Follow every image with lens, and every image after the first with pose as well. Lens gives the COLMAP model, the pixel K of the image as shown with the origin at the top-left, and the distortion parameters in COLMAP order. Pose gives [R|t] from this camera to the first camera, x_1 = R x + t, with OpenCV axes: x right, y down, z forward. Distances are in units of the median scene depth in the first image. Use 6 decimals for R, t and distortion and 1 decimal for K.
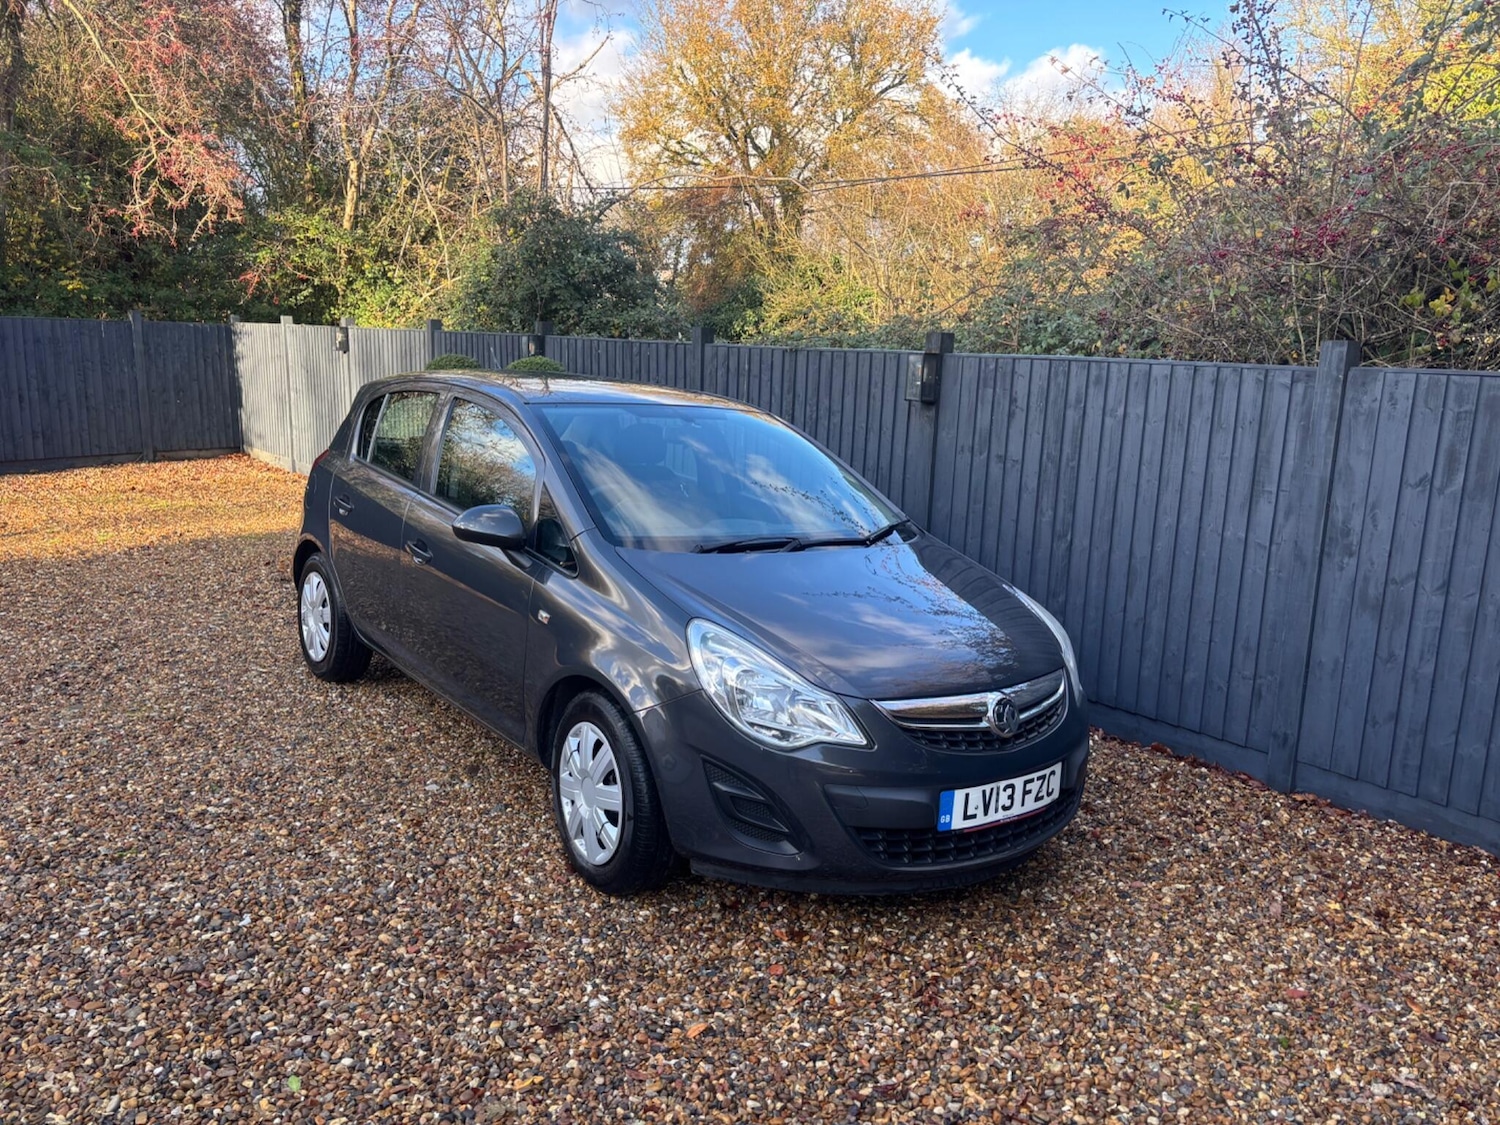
lens RADIAL K [[1142.7, 0, 762.9], [0, 1142.7, 565.7], [0, 0, 1]] dist [0.051436, -0.054117]
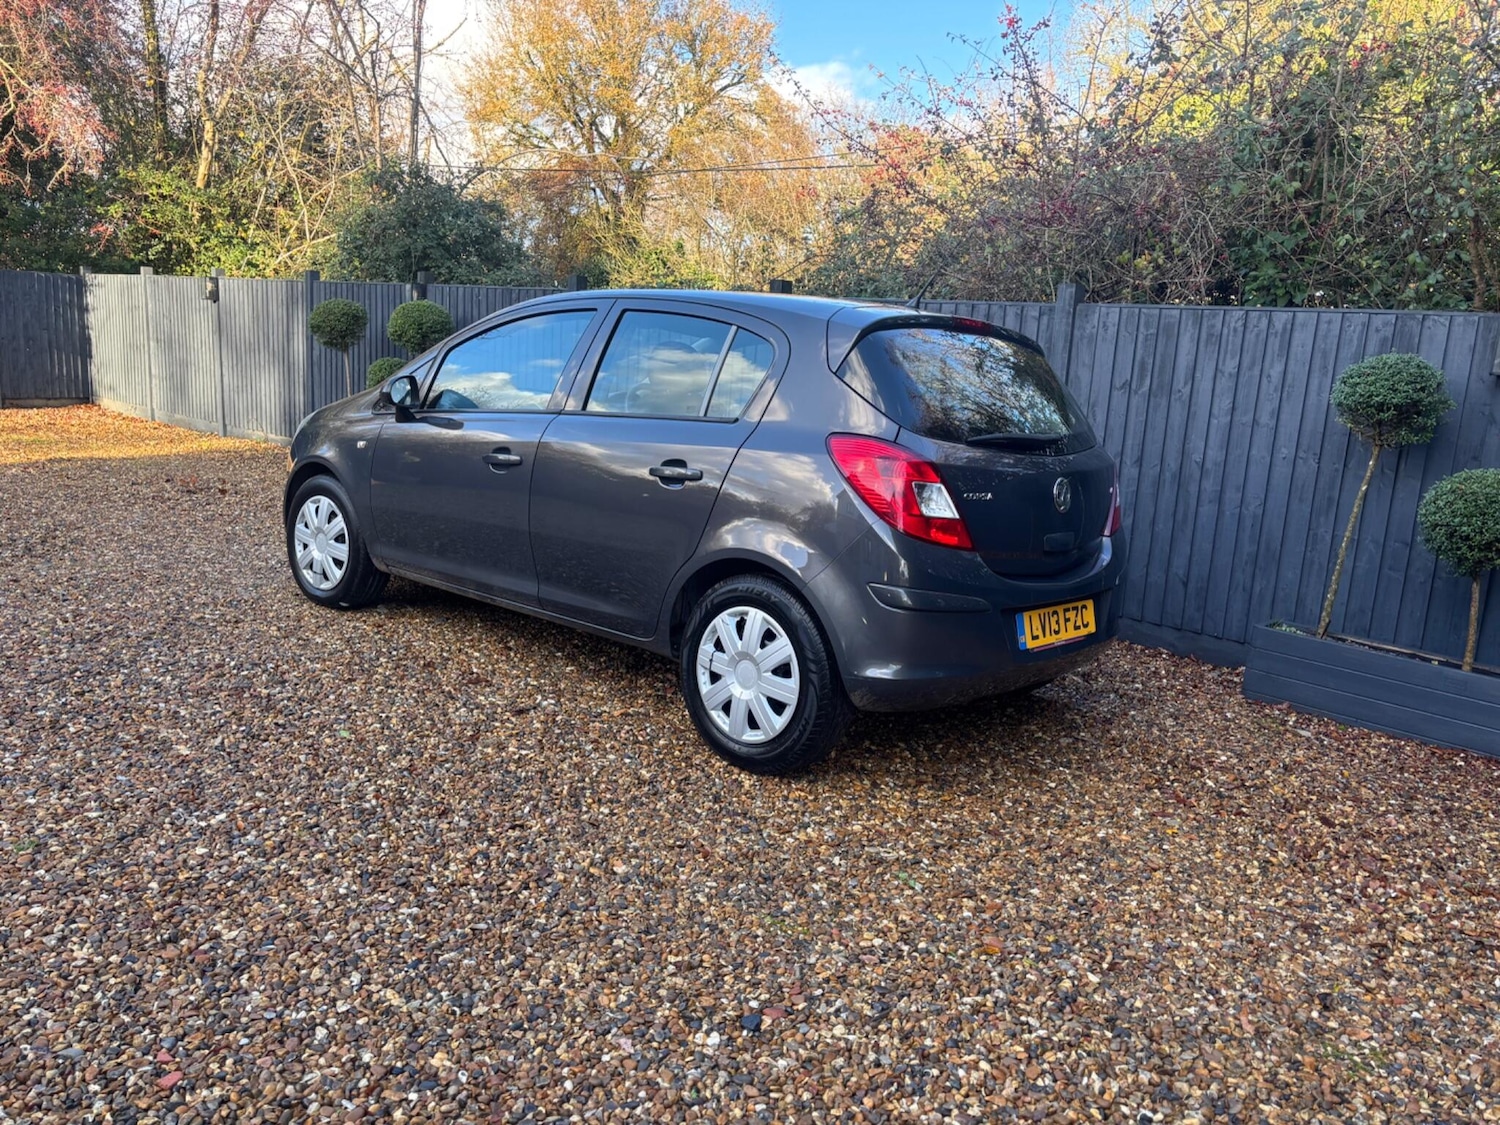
lens RADIAL K [[1142.7, 0, 768.8], [0, 1142.7, 557.1], [0, 0, 1]] dist [0.051436, -0.054117]
pose [[0.988992, 0.003159, 0.147934, -0.043732], [-0.002446, 0.999984, -0.005003, 0.108793], [-0.147947, 0.004586, 0.988985, -0.234137]]
